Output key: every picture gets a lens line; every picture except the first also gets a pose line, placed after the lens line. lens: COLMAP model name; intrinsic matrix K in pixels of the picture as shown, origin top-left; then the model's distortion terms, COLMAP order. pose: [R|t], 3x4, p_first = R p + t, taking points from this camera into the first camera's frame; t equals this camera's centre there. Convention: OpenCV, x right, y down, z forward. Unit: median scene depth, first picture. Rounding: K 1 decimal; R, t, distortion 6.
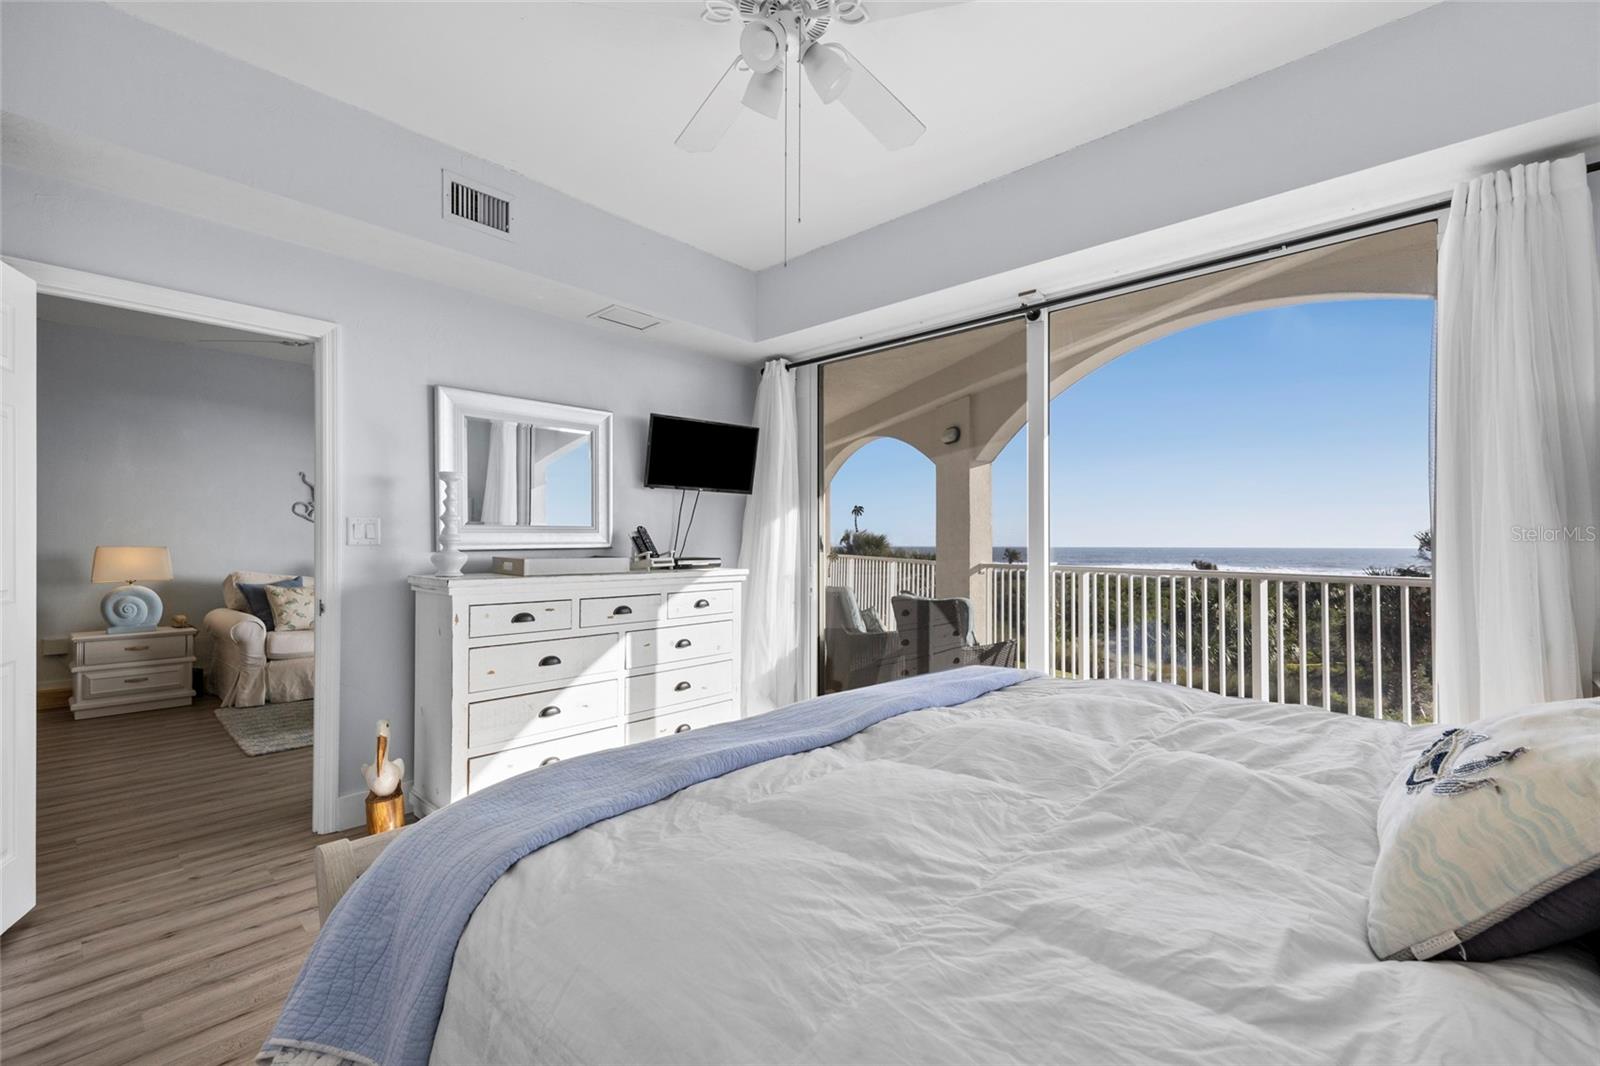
lens RADIAL K [[670.4, 0, 802.4], [0, 670.4, 539.8], [0, 0, 1]] dist [0.001300, 0.000036]
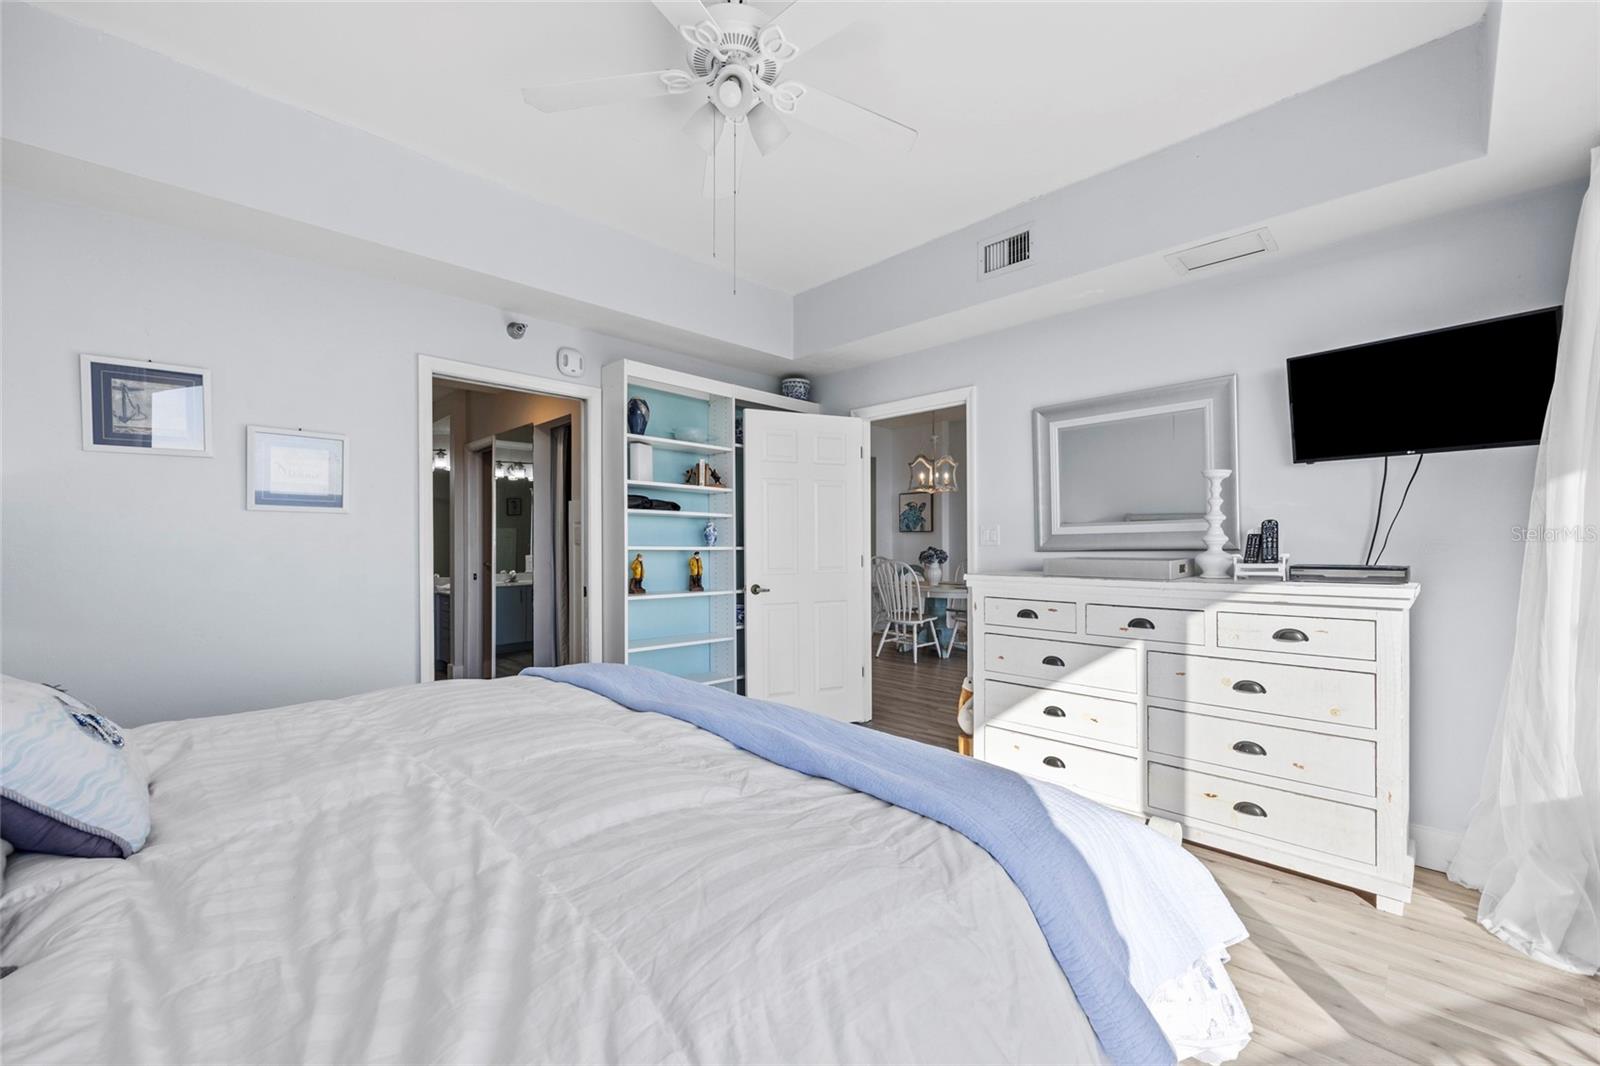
lens RADIAL K [[644.9, 0, 804.7], [0, 644.9, 549.0], [0, 0, 1]] dist [-0.001389, -0.000448]
pose [[-0.069198, 0.000219, -0.997603, 0.541094], [0.008024, 0.999968, -0.000337, 0.007863], [0.997571, -0.008028, -0.069198, 0.605345]]
